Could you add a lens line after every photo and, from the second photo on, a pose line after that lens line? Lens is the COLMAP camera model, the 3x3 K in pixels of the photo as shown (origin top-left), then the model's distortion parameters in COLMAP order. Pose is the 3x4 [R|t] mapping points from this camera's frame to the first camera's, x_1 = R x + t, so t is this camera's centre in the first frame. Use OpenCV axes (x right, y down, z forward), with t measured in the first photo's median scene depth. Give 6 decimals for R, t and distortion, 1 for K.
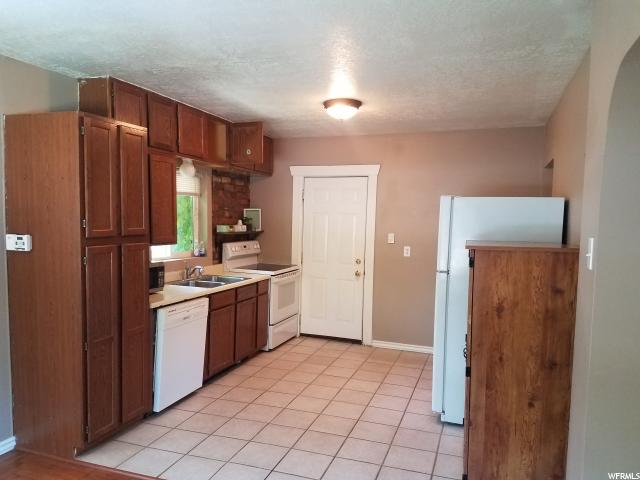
lens RADIAL K [[486.0, 0, 317.8], [0, 486.0, 247.8], [0, 0, 1]] dist [0.240755, -0.429863]
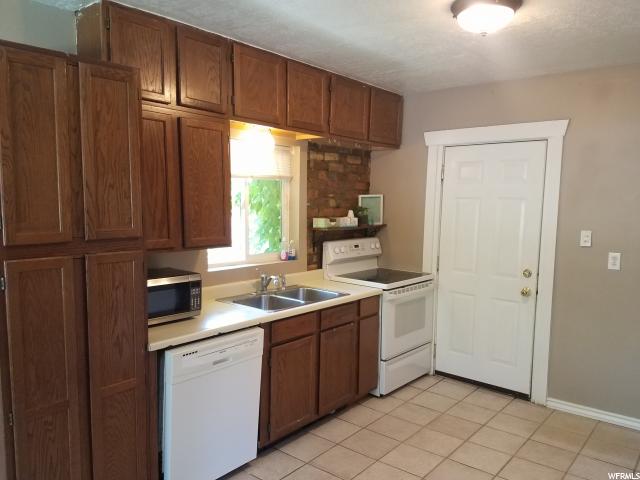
lens RADIAL K [[486.0, 0, 317.8], [0, 486.0, 247.8], [0, 0, 1]] dist [0.240755, -0.429863]
pose [[0.934475, 0.024464, -0.355186, 0.063419], [-0.014691, 0.999436, 0.030188, -0.023247], [0.355724, -0.022992, 0.934308, 0.308473]]
